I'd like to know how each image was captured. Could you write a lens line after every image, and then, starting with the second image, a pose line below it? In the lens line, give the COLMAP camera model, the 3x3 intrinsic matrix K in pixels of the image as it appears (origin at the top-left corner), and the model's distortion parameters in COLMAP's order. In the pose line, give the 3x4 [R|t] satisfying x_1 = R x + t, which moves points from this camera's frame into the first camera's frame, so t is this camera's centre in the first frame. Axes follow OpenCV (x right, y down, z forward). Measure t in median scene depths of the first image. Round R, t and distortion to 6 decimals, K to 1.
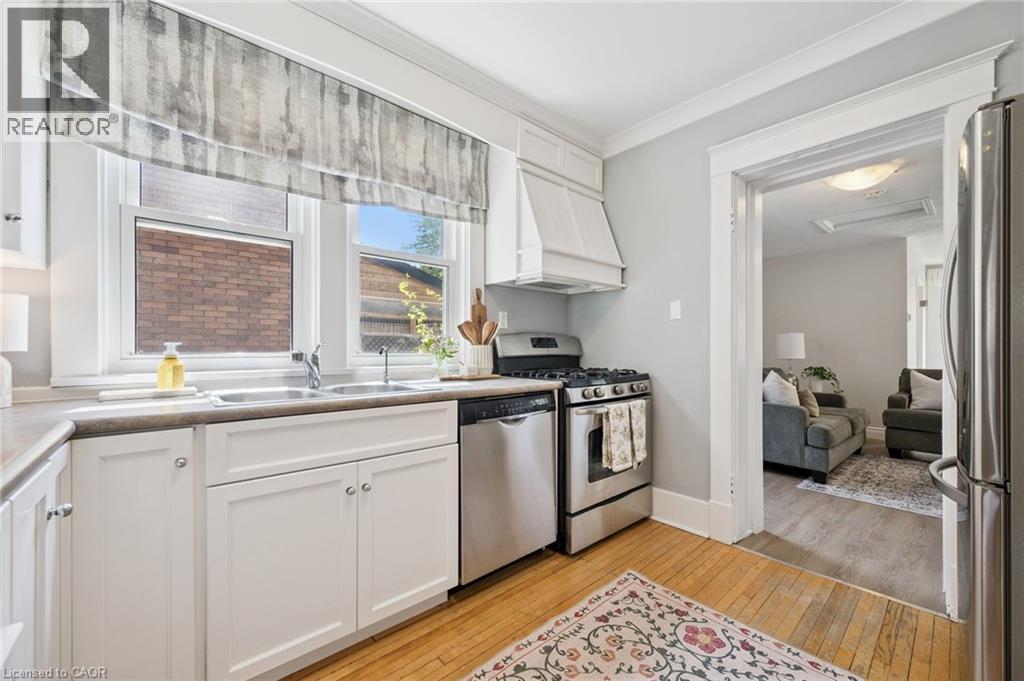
lens RADIAL K [[402.8, 0, 515.0], [0, 402.8, 350.2], [0, 0, 1]] dist [-0.001065, -0.000222]
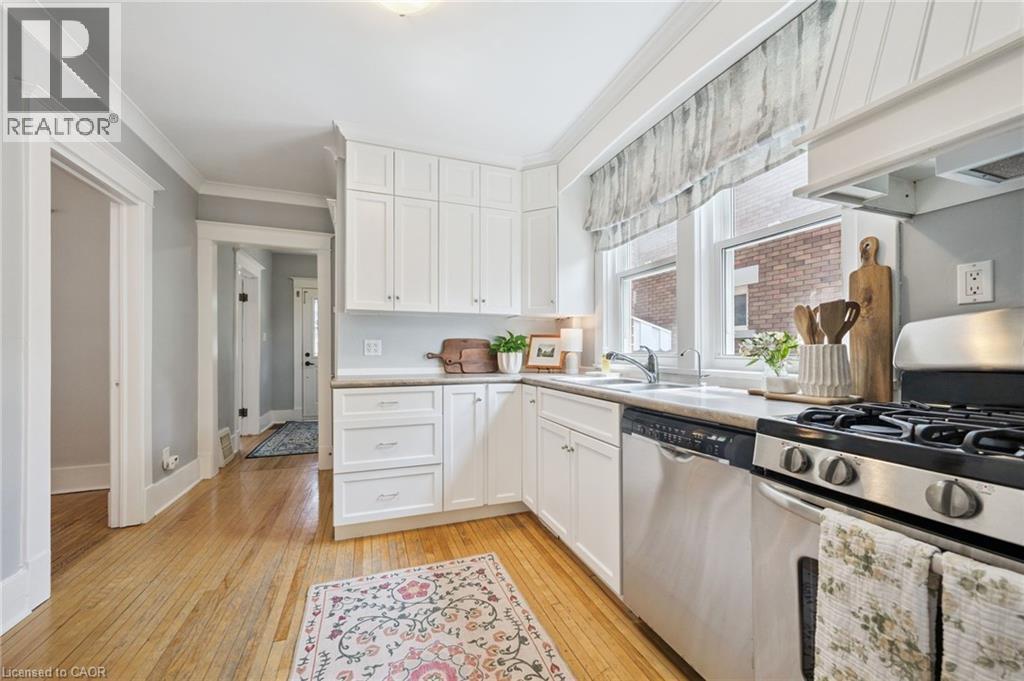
lens RADIAL K [[402.8, 0, 515.0], [0, 402.8, 350.2], [0, 0, 1]] dist [-0.001065, -0.000222]
pose [[-0.360654, 0.001038, -0.932699, 0.683248], [-0.001137, 0.999998, 0.001553, -0.005201], [0.932699, 0.001620, -0.360652, 0.895662]]
